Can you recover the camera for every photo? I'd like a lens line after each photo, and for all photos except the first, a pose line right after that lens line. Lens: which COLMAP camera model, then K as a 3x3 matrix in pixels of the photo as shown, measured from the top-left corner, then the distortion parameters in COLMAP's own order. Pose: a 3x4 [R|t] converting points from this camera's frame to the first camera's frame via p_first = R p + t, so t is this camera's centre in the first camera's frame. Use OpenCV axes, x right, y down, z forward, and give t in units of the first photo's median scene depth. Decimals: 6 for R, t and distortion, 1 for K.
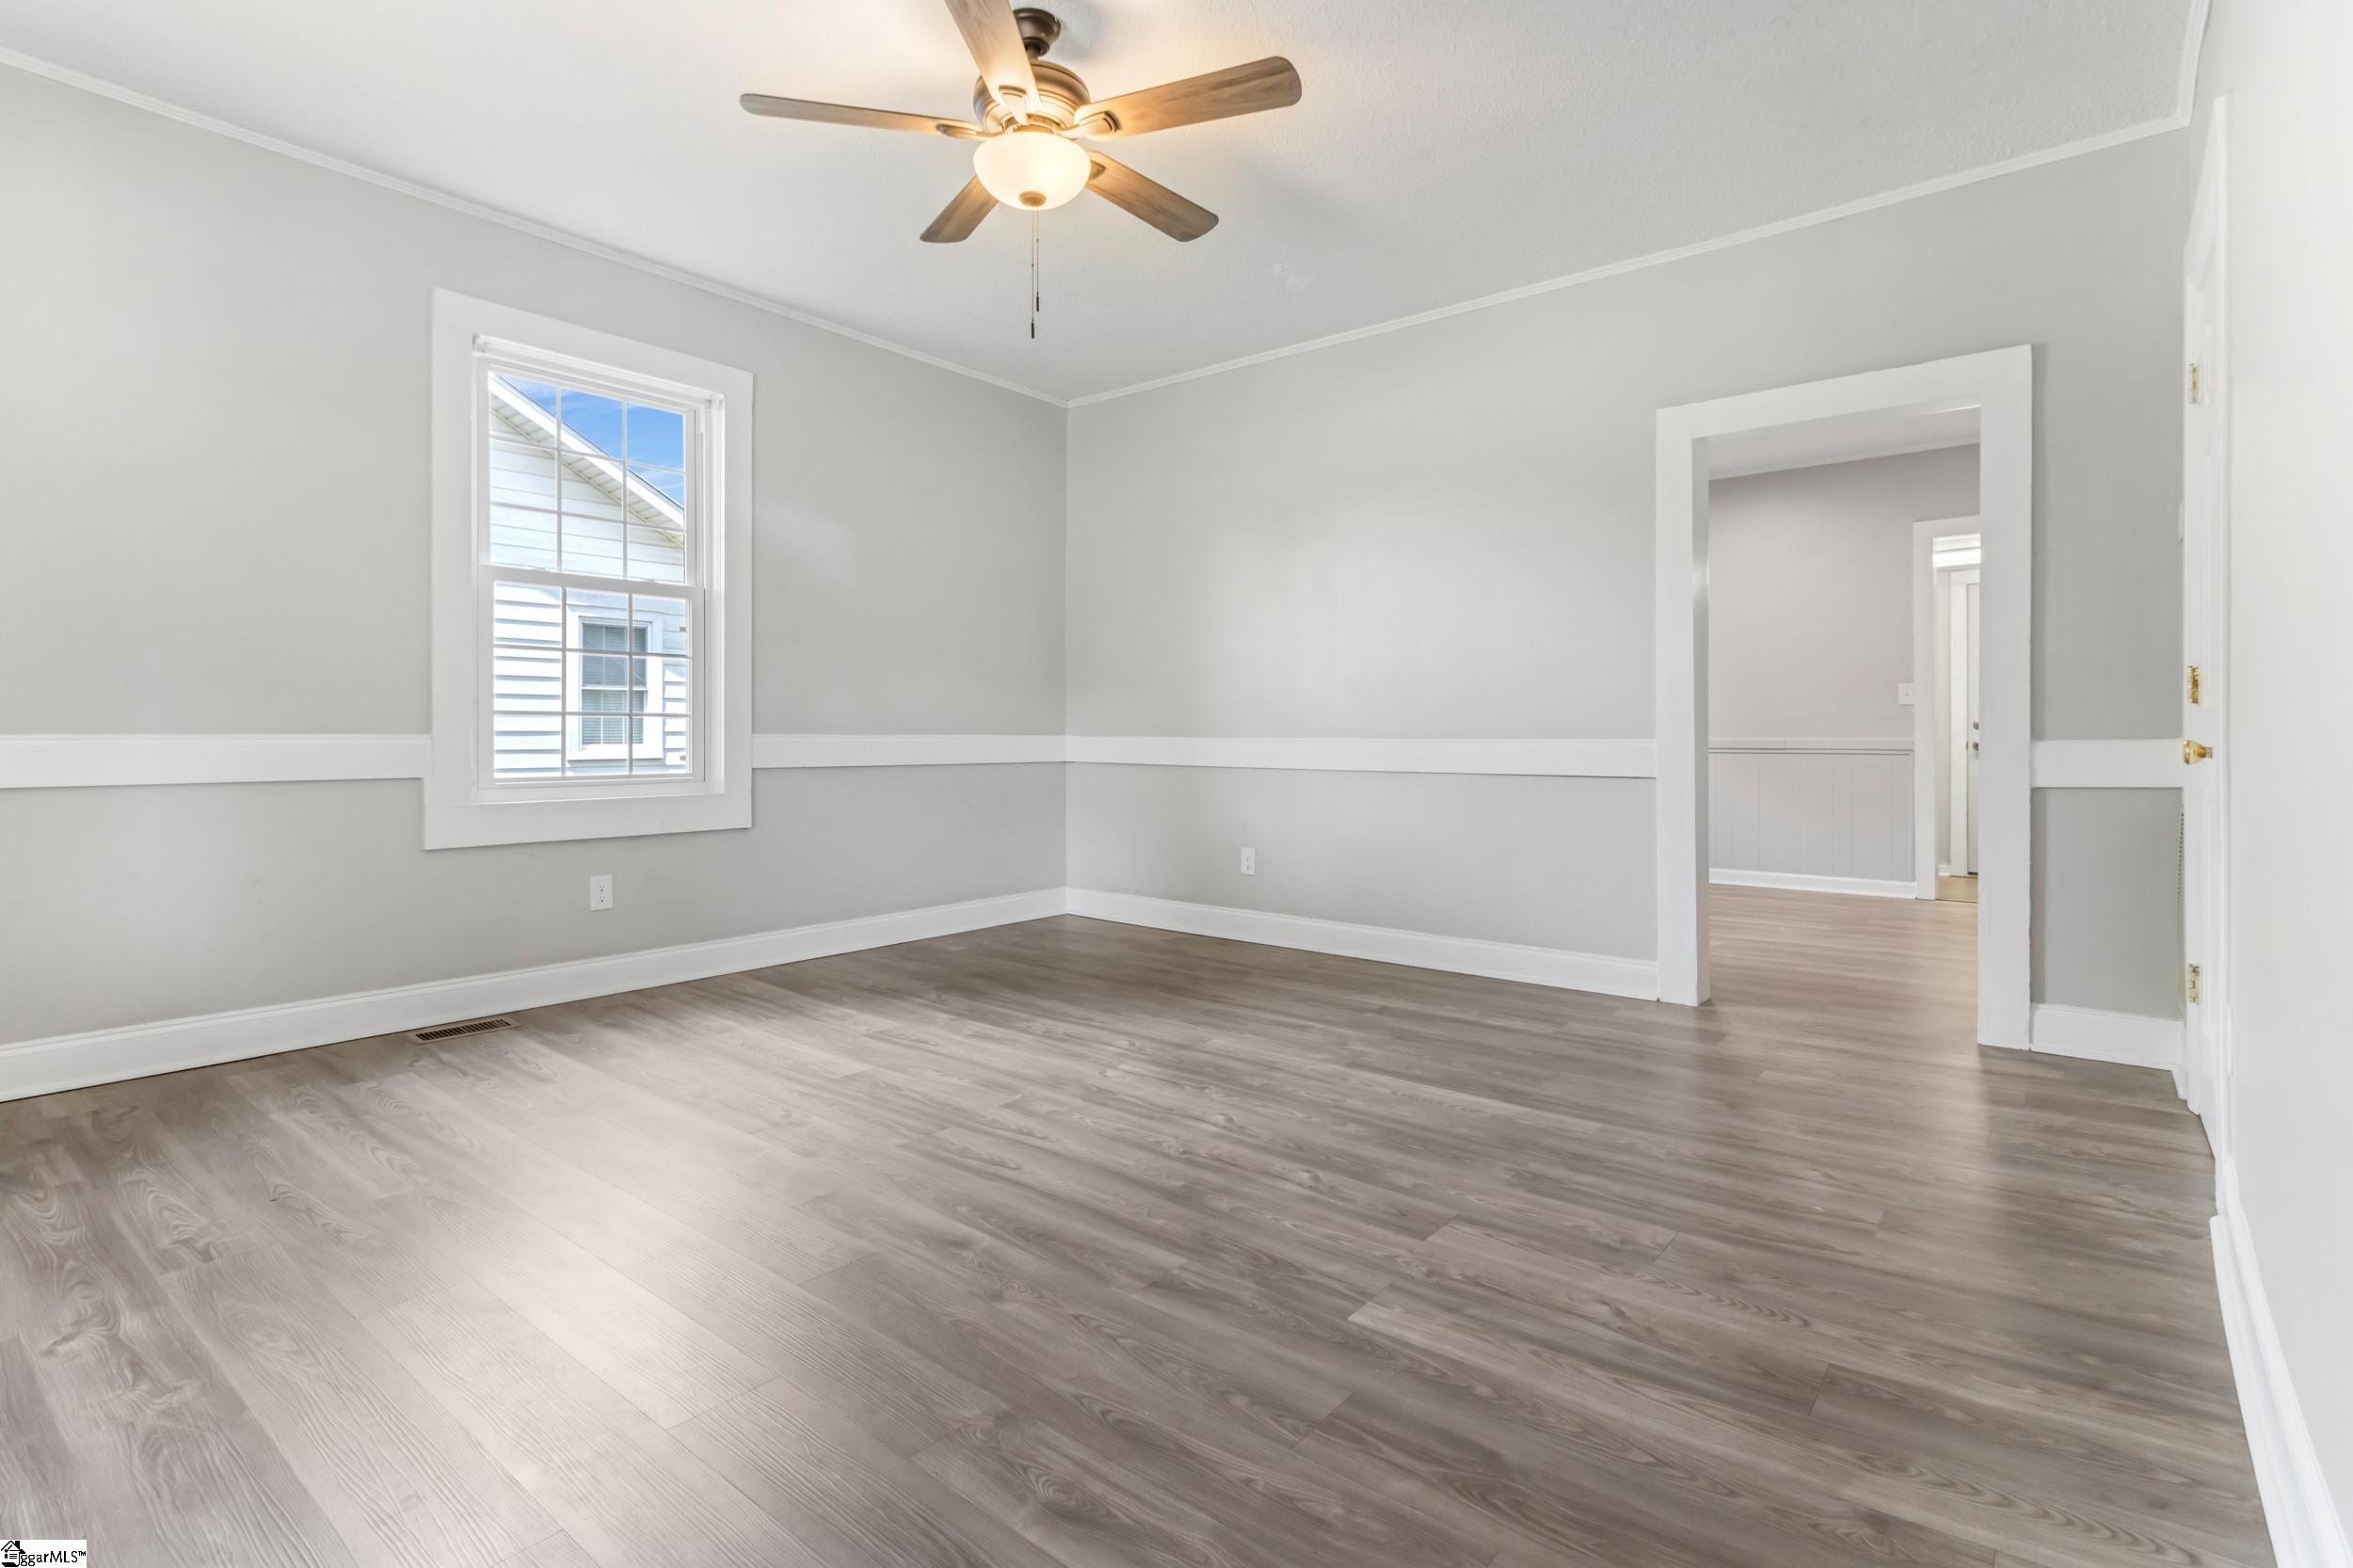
lens RADIAL K [[1129.3, 0, 1165.2], [0, 1129.3, 772.5], [0, 0, 1]] dist [0.001008, 0.001909]
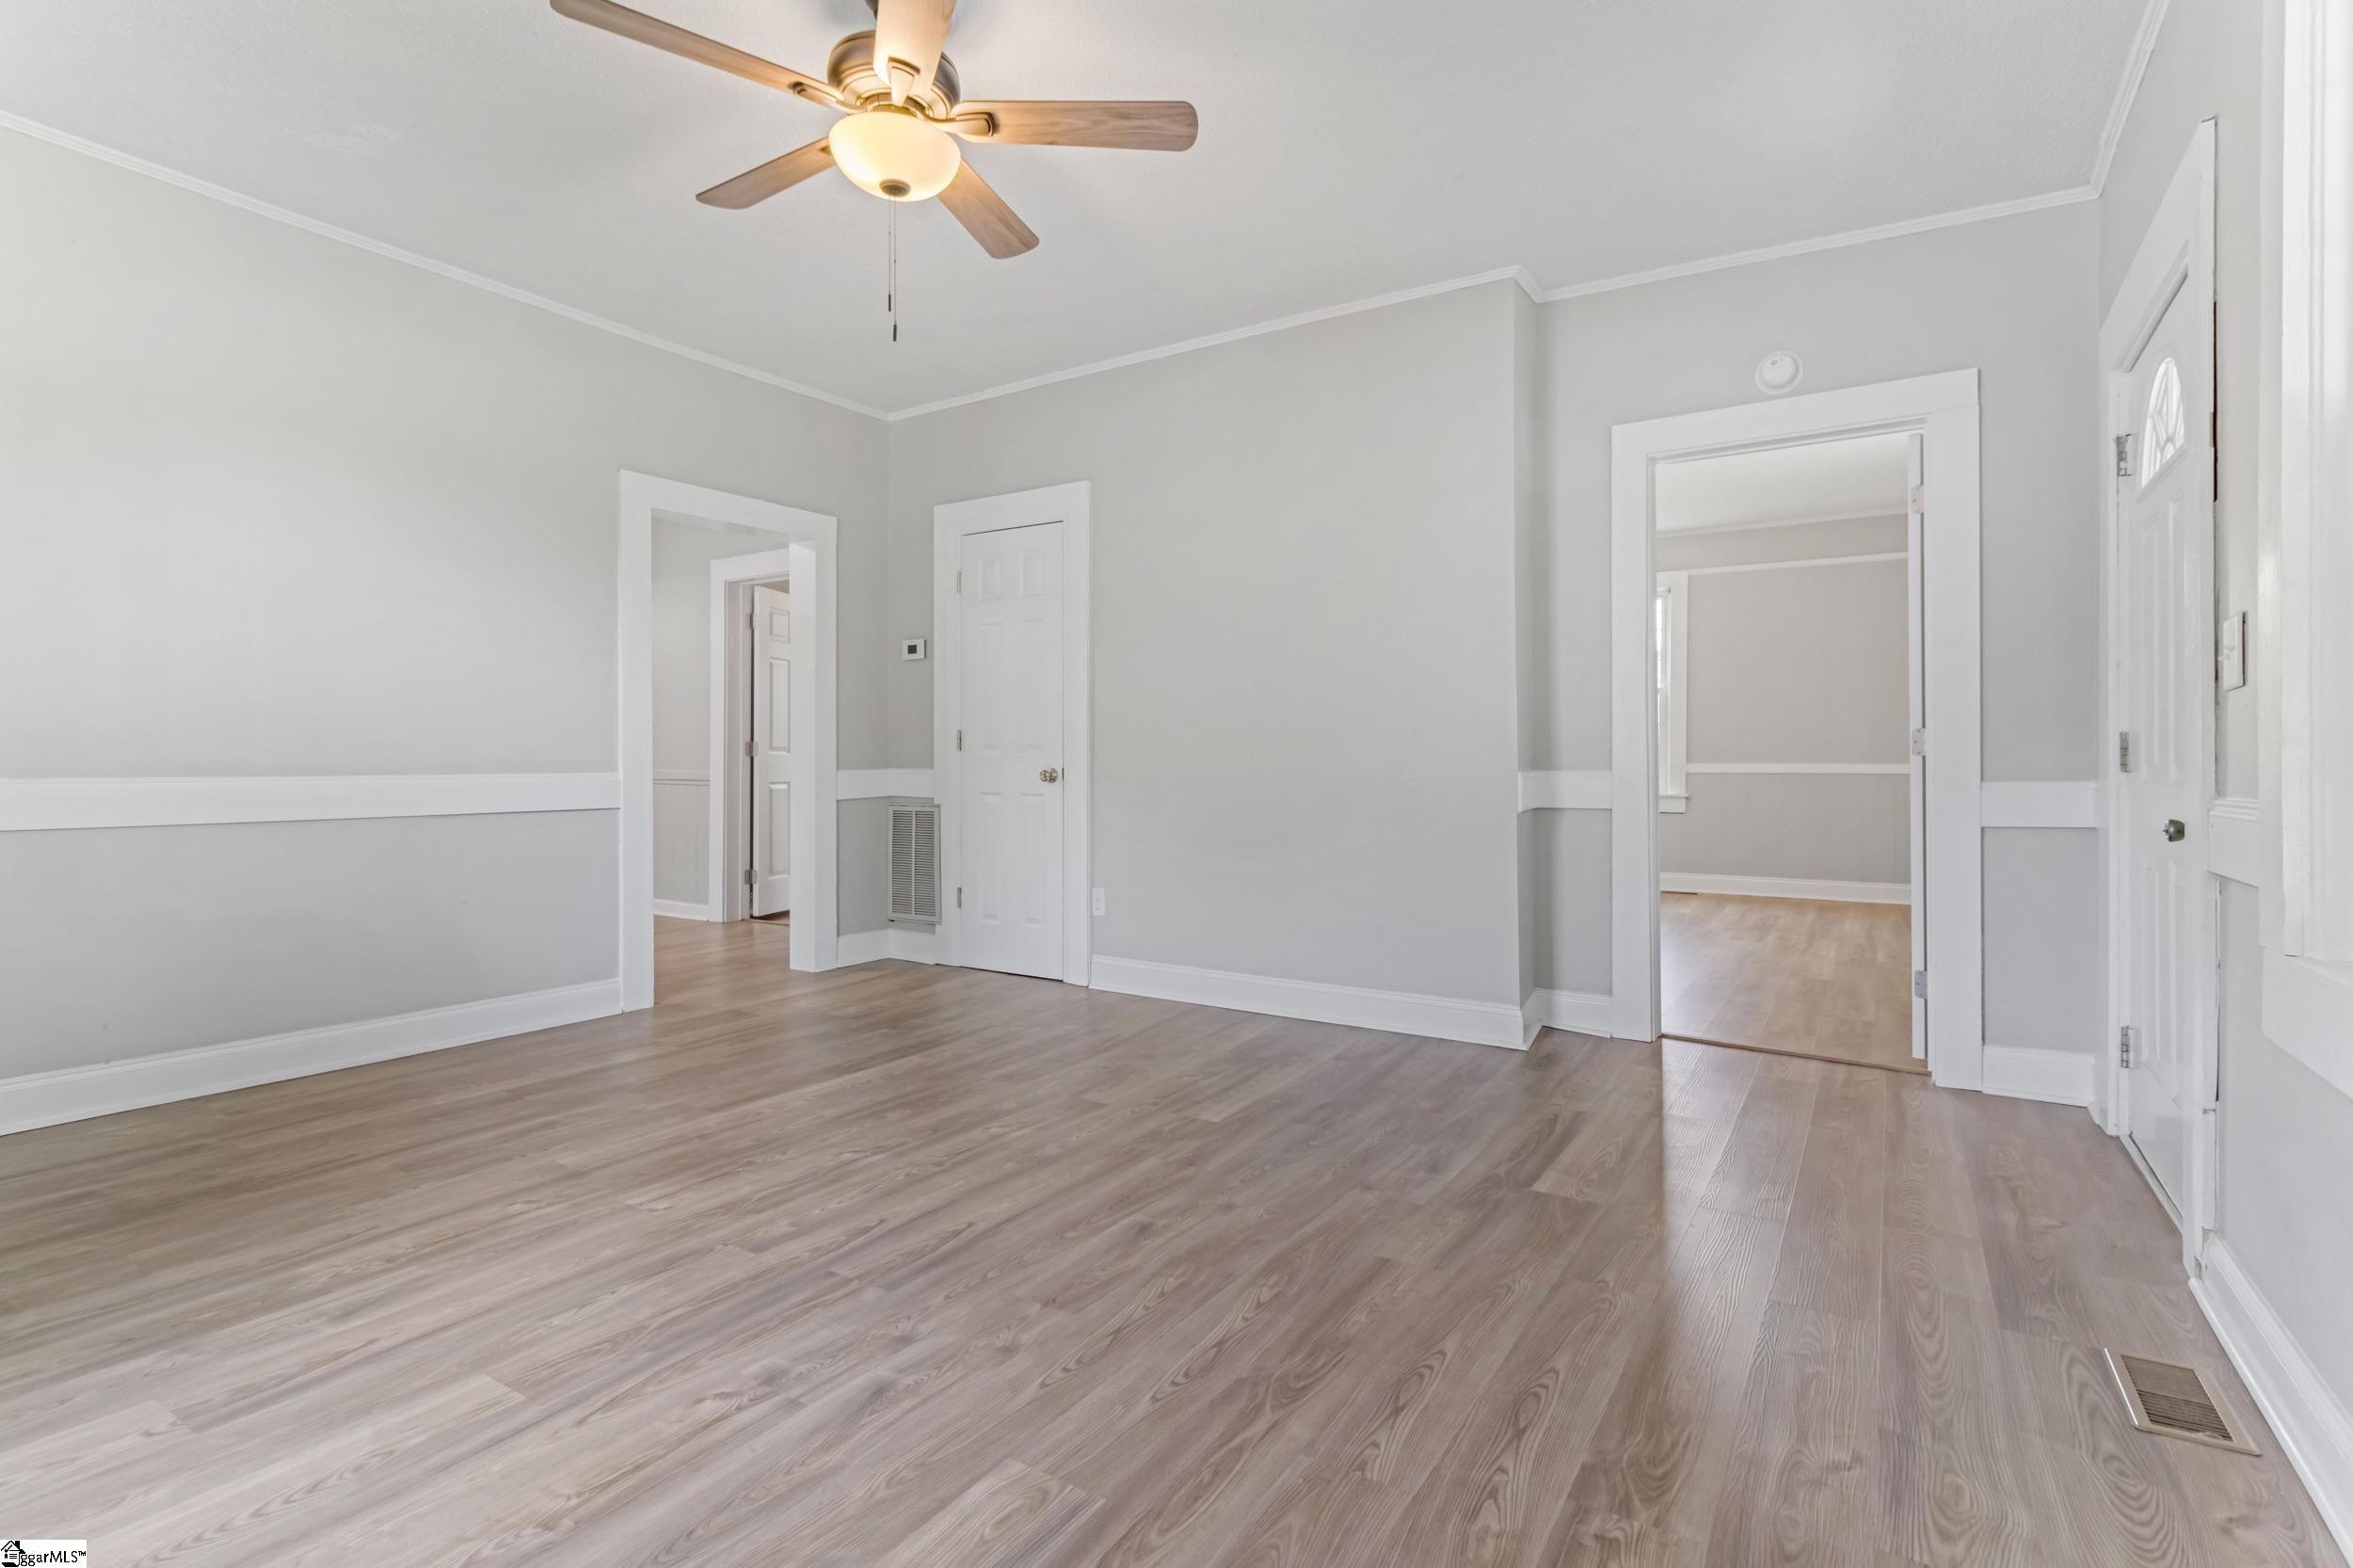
lens RADIAL K [[1129.3, 0, 1187.1], [0, 1129.3, 768.1], [0, 0, 1]] dist [0.001008, 0.001909]
pose [[-0.127850, -0.007046, 0.991768, -1.085929], [0.029993, 0.999490, 0.010967, -0.044821], [-0.991340, 0.031148, -0.127574, 0.902753]]
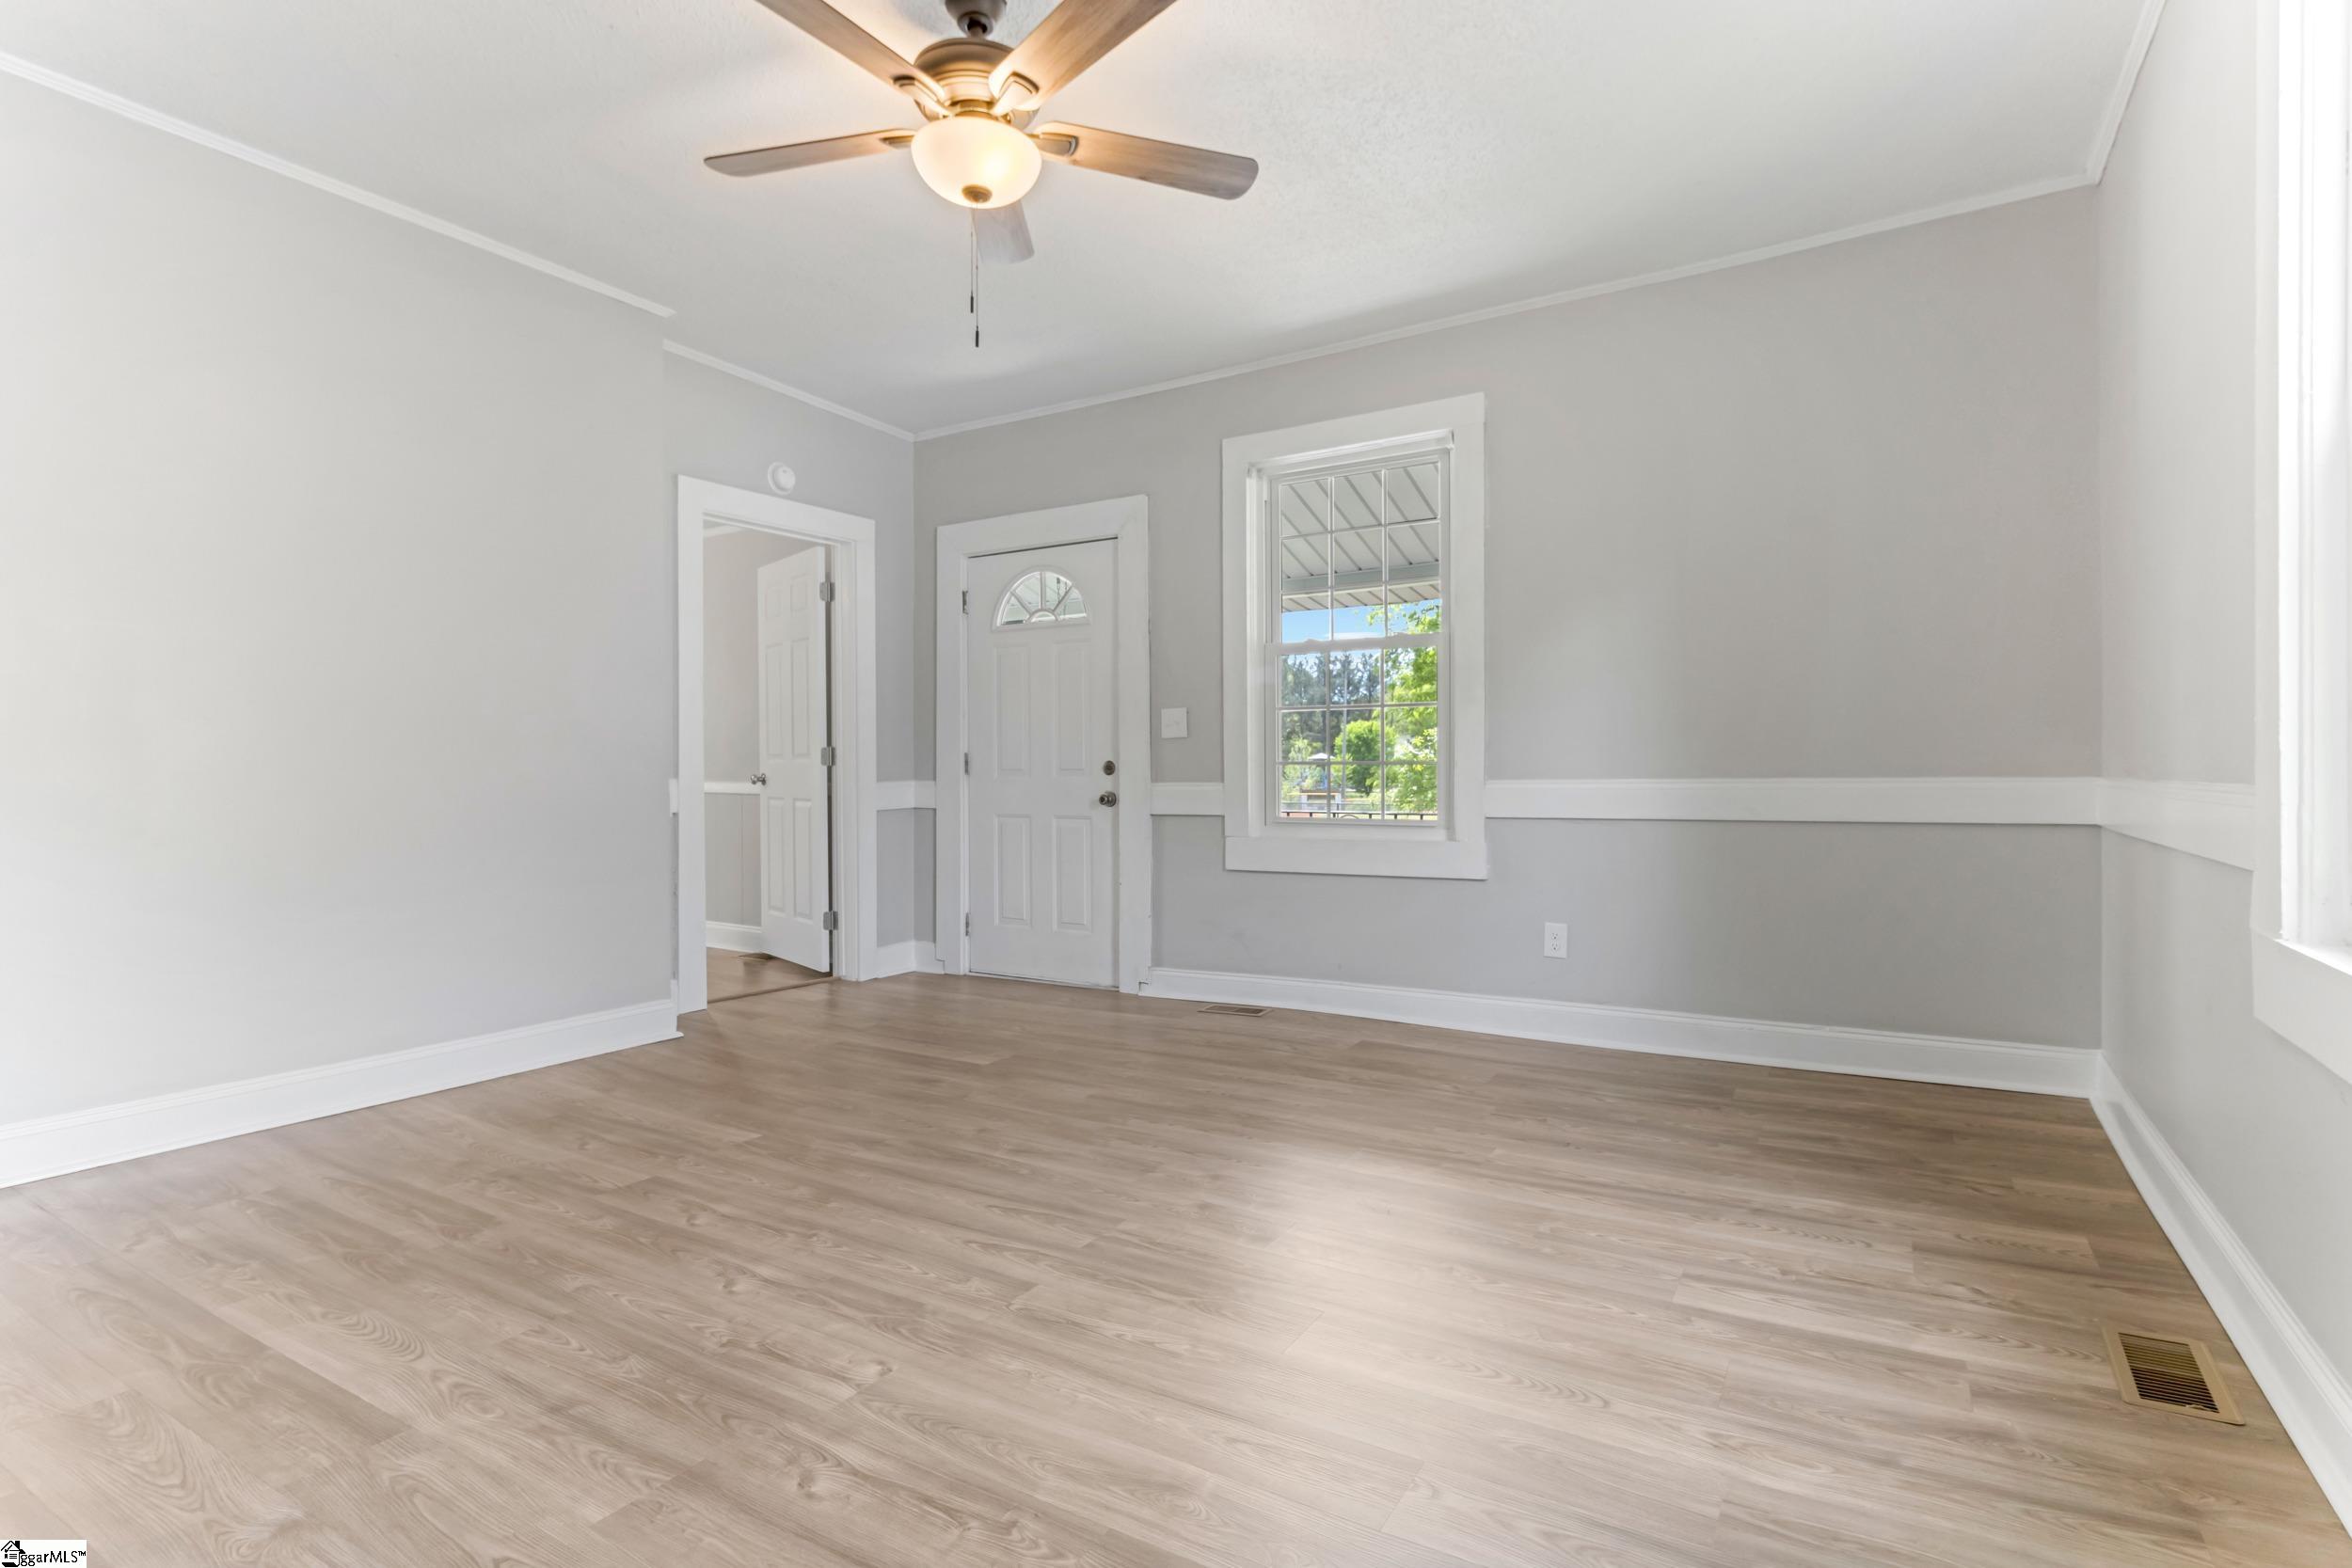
lens RADIAL K [[1128.8, 0, 1197.9], [0, 1128.8, 775.5], [0, 0, 1]] dist [0.001008, 0.001909]
pose [[-0.987833, 0.002568, -0.155500, -0.155347], [-0.003182, 0.999321, 0.036717, -0.078876], [0.155488, 0.036765, -0.987153, 1.978970]]
